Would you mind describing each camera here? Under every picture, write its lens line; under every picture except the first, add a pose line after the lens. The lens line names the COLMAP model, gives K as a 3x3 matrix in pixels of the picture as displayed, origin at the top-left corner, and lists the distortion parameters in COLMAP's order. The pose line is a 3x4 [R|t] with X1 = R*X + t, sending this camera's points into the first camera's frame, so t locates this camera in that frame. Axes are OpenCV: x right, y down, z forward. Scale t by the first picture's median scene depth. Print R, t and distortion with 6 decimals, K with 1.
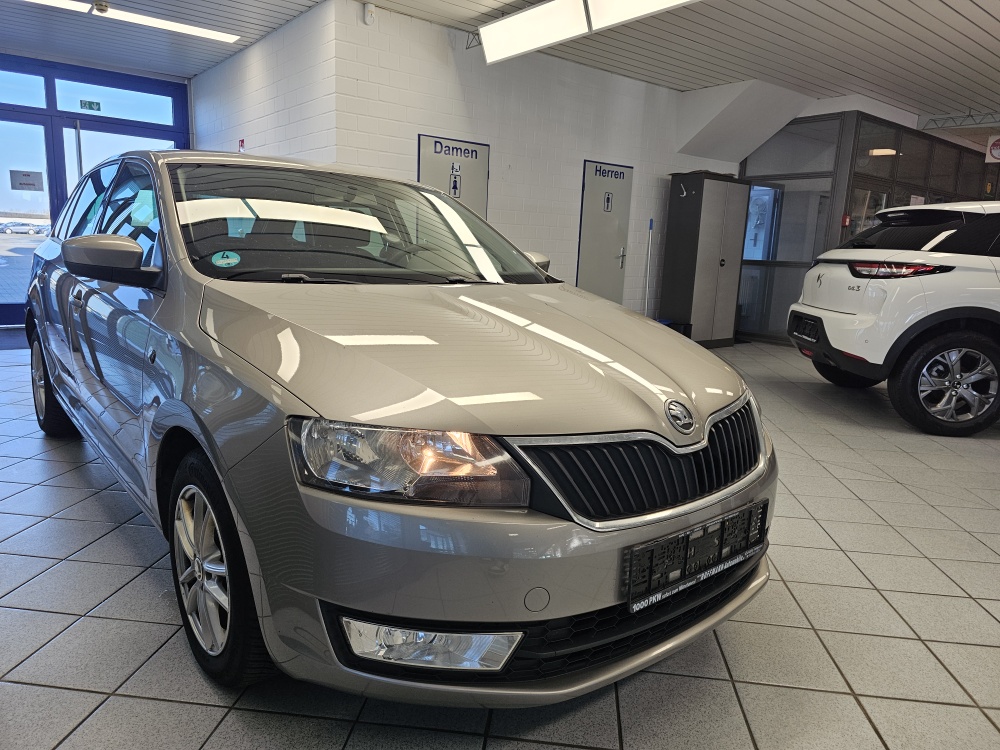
lens RADIAL K [[673.2, 0, 500.0], [0, 673.2, 375.0], [0, 0, 1]] dist [0.037303, -0.038950]
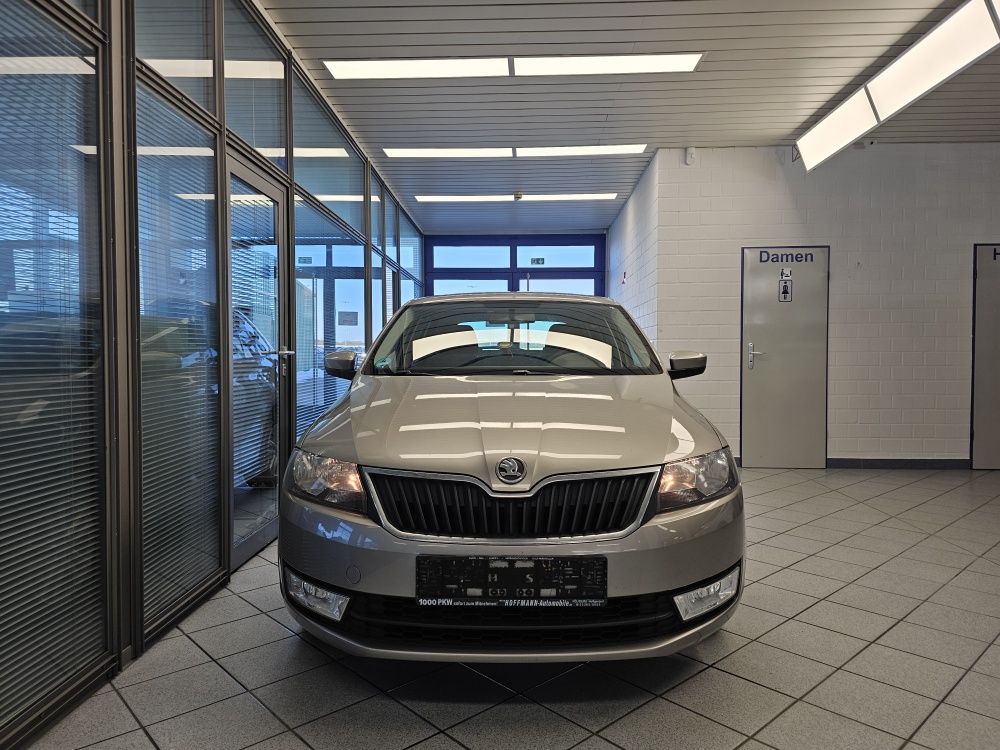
lens RADIAL K [[668.7, 0, 501.4], [0, 668.7, 367.6], [0, 0, 1]] dist [0.043083, -0.059333]
pose [[0.752315, -0.029995, -0.658121, 0.270439], [-0.088019, 0.985431, -0.145529, 0.014300], [0.652897, 0.167411, 0.738714, 0.007978]]
